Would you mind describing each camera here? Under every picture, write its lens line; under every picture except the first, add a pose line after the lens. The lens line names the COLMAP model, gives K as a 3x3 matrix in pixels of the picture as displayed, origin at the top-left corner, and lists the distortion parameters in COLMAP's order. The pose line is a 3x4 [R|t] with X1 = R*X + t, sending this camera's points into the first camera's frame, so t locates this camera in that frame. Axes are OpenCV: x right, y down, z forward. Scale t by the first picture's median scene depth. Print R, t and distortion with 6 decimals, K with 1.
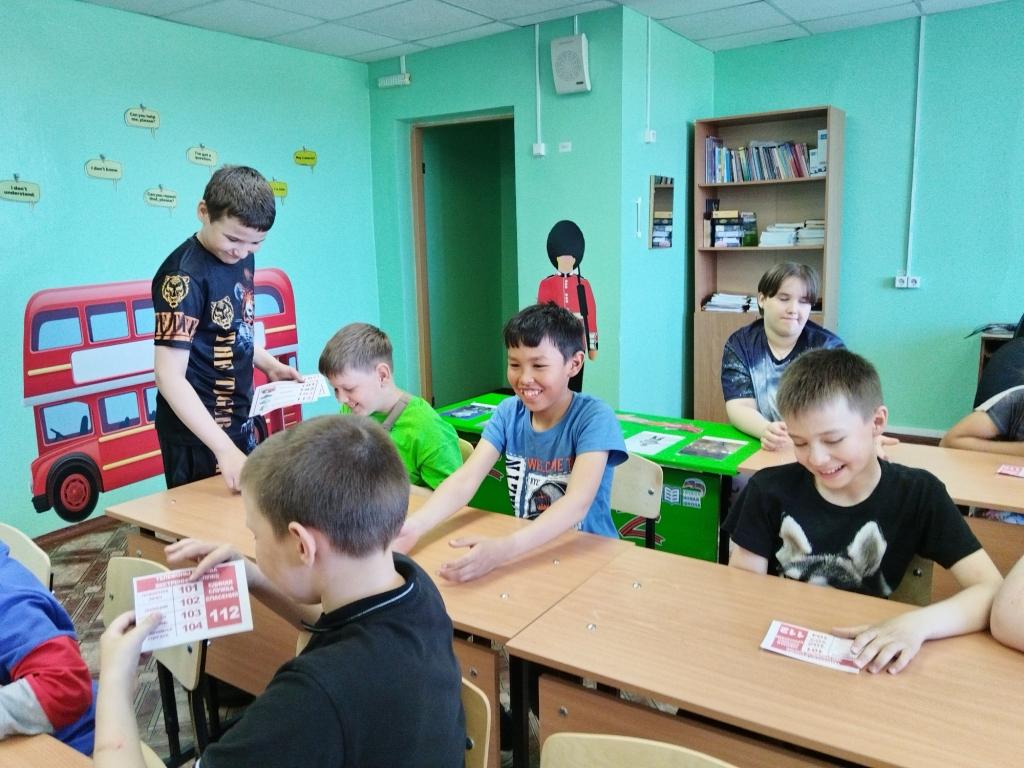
lens RADIAL K [[811.1, 0, 512.2], [0, 811.1, 382.9], [0, 0, 1]] dist [-0.000264, -0.008581]
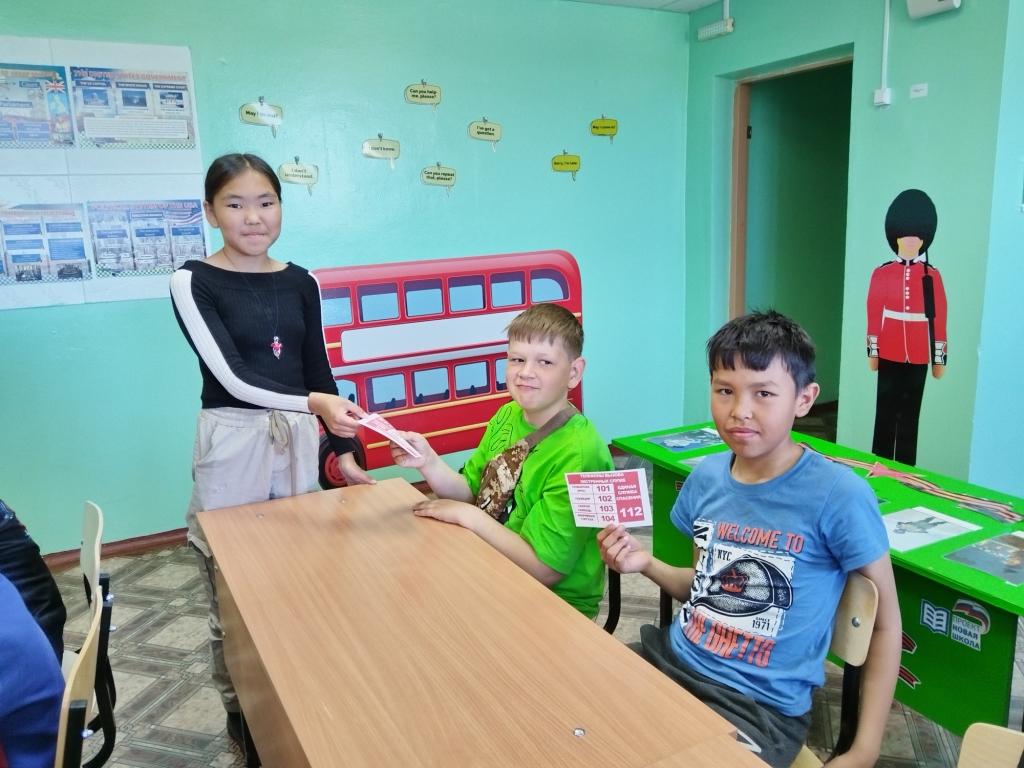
lens RADIAL K [[811.1, 0, 513.0], [0, 811.1, 385.6], [0, 0, 1]] dist [-0.000264, -0.008581]
pose [[0.880875, 0.087876, -0.465121, 0.105063], [-0.073396, 0.996089, 0.049191, -0.029148], [0.467624, -0.009193, 0.883880, 0.159979]]
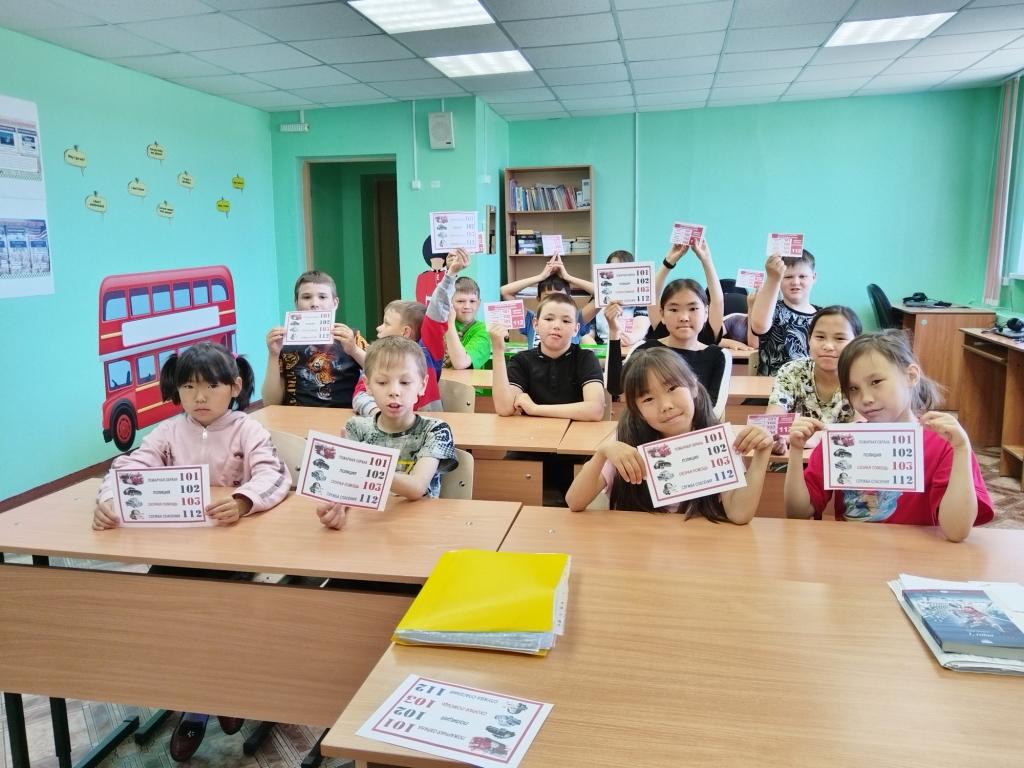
lens RADIAL K [[811.1, 0, 512.5], [0, 811.1, 379.9], [0, 0, 1]] dist [-0.000264, -0.008581]
pose [[0.924698, -0.047719, 0.377699, -0.373120], [0.057375, 0.998250, -0.014347, 0.092240], [-0.376353, 0.034937, 0.925817, -0.400467]]
